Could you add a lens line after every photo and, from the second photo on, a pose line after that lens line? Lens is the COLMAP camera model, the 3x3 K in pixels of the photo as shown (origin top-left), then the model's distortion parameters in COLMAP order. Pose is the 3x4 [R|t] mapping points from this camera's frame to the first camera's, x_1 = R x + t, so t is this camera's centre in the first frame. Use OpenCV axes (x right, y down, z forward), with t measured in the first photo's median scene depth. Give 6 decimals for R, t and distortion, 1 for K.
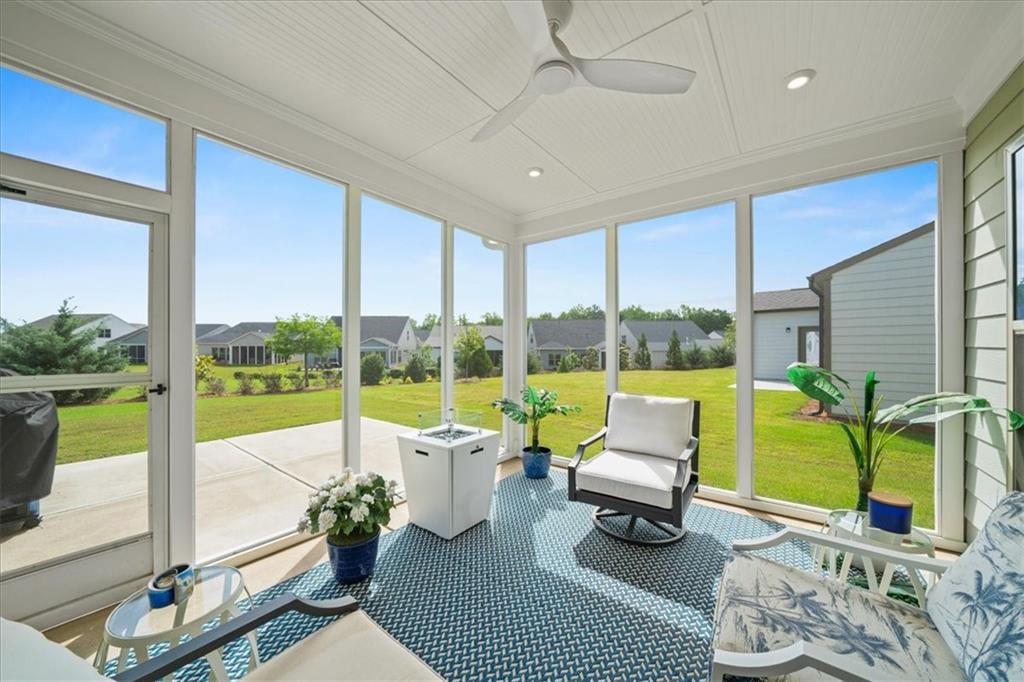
lens RADIAL K [[361.6, 0, 513.3], [0, 361.6, 345.4], [0, 0, 1]] dist [0.000832, 0.000097]
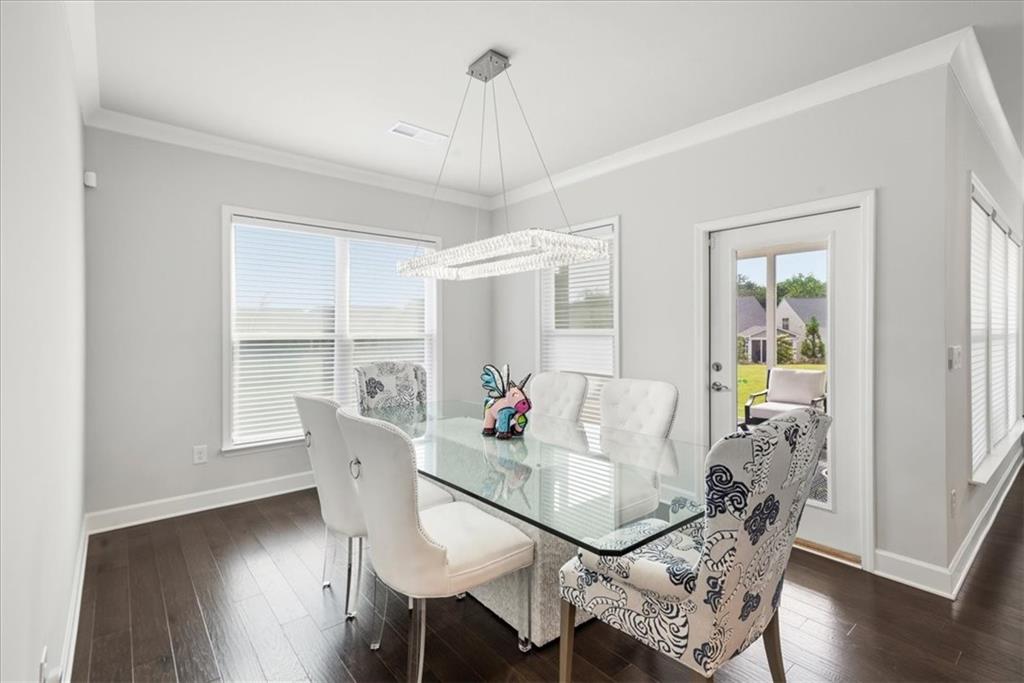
lens RADIAL K [[477.0, 0, 507.6], [0, 477.0, 335.2], [0, 0, 1]] dist [0.013342, 0.006283]
pose [[0.973712, 0.000486, -0.227781, -0.332000], [0.001534, 0.999961, 0.008689, -0.029155], [0.227776, -0.008810, 0.973674, -1.157041]]
